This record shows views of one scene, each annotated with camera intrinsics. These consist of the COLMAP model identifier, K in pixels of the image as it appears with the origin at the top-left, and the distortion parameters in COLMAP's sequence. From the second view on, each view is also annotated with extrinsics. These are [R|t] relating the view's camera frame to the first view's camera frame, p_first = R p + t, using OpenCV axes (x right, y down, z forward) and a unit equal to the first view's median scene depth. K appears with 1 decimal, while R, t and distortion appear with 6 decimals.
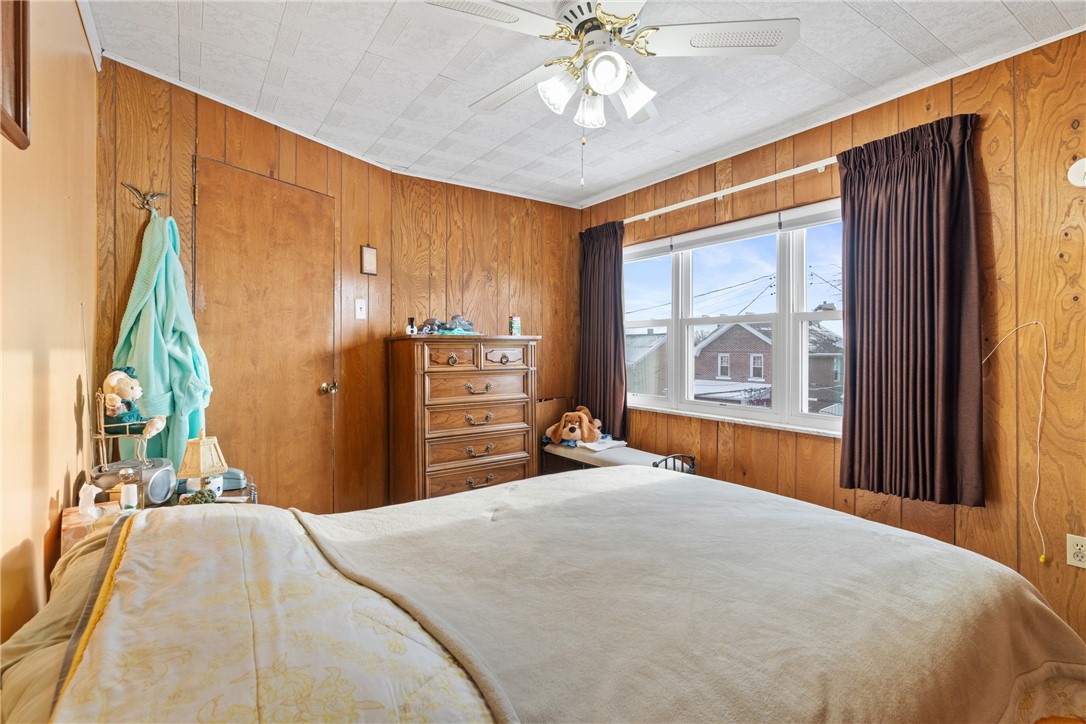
lens RADIAL K [[515.6, 0, 546.3], [0, 515.6, 344.9], [0, 0, 1]] dist [-0.002174, -0.000627]
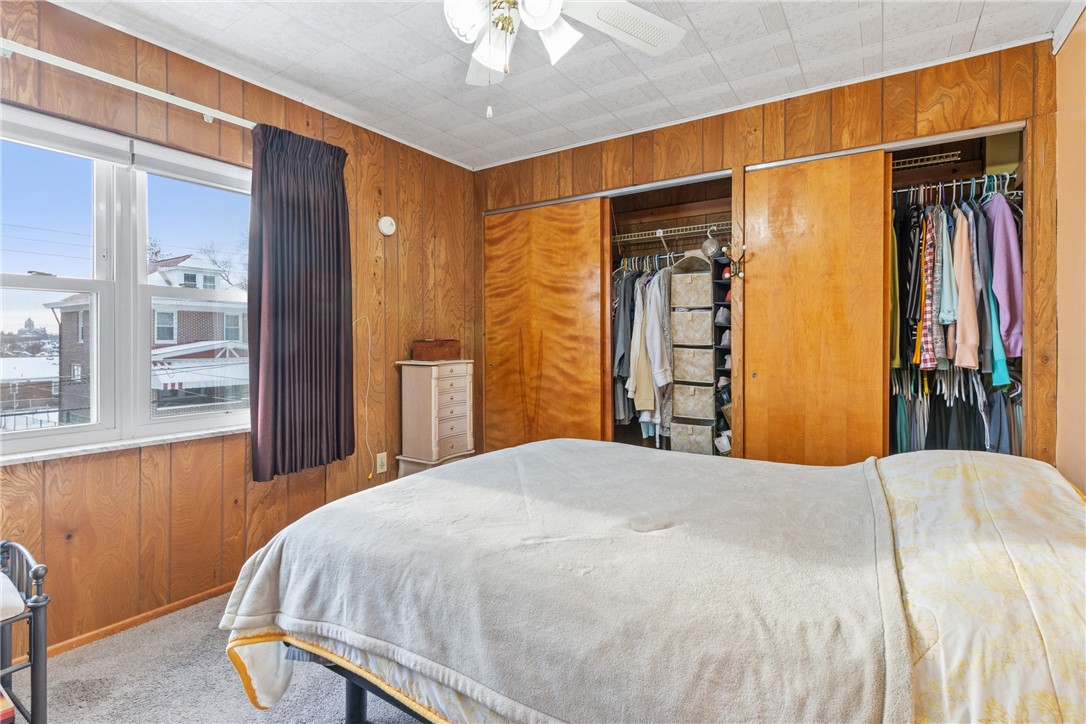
lens RADIAL K [[515.6, 0, 546.3], [0, 515.6, 344.9], [0, 0, 1]] dist [-0.002174, -0.000627]
pose [[-0.378222, -0.007824, 0.925682, -0.464903], [-0.003542, 0.999969, 0.007005, 0.018444], [-0.925708, -0.000629, -0.378239, 0.837218]]
